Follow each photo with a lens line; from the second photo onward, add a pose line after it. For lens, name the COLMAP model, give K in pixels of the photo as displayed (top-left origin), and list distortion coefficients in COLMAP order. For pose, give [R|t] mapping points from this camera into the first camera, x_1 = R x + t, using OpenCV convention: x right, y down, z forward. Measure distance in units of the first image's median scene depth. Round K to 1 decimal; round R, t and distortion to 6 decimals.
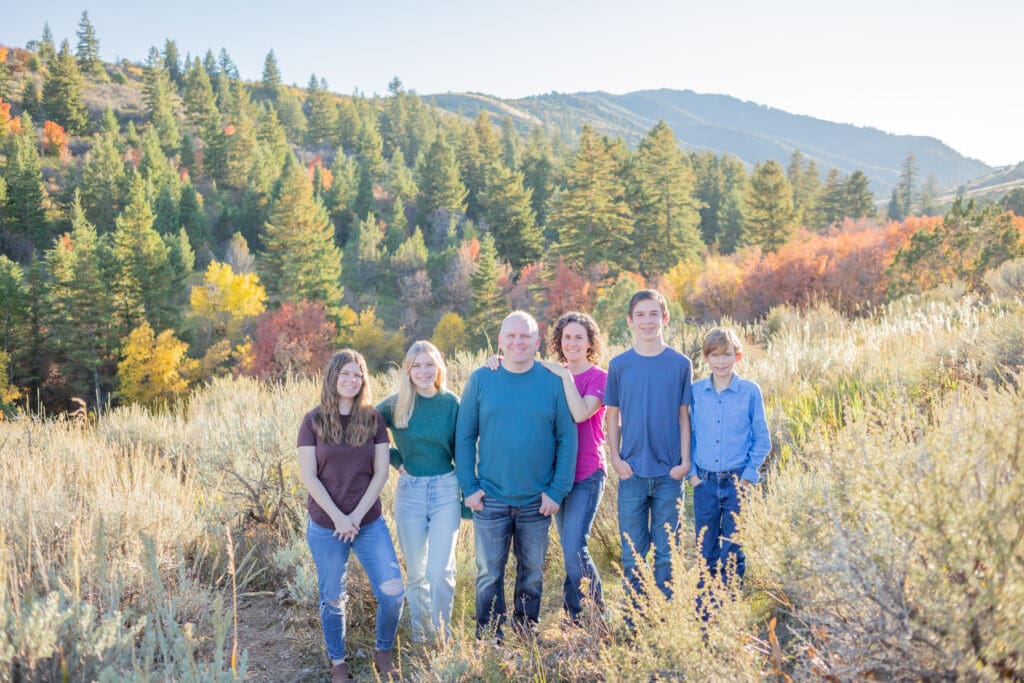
lens RADIAL K [[1096.4, 0, 512.0], [0, 1096.4, 341.5], [0, 0, 1]] dist [-0.081585, 0.125998]
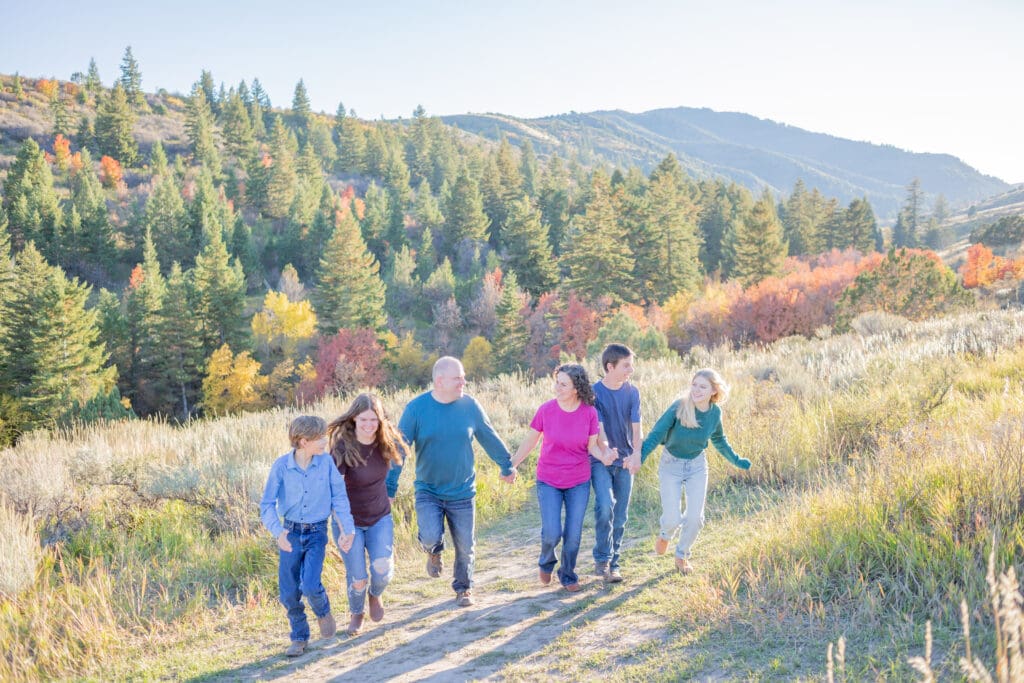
lens RADIAL K [[692.0, 0, 505.8], [0, 692.0, 337.9], [0, 0, 1]] dist [-0.028924, 0.003244]
pose [[0.999317, 0.000496, -0.036948, 0.000345], [-0.002055, 0.999108, -0.042184, 0.007343], [0.036894, 0.042231, 0.998426, 0.320169]]
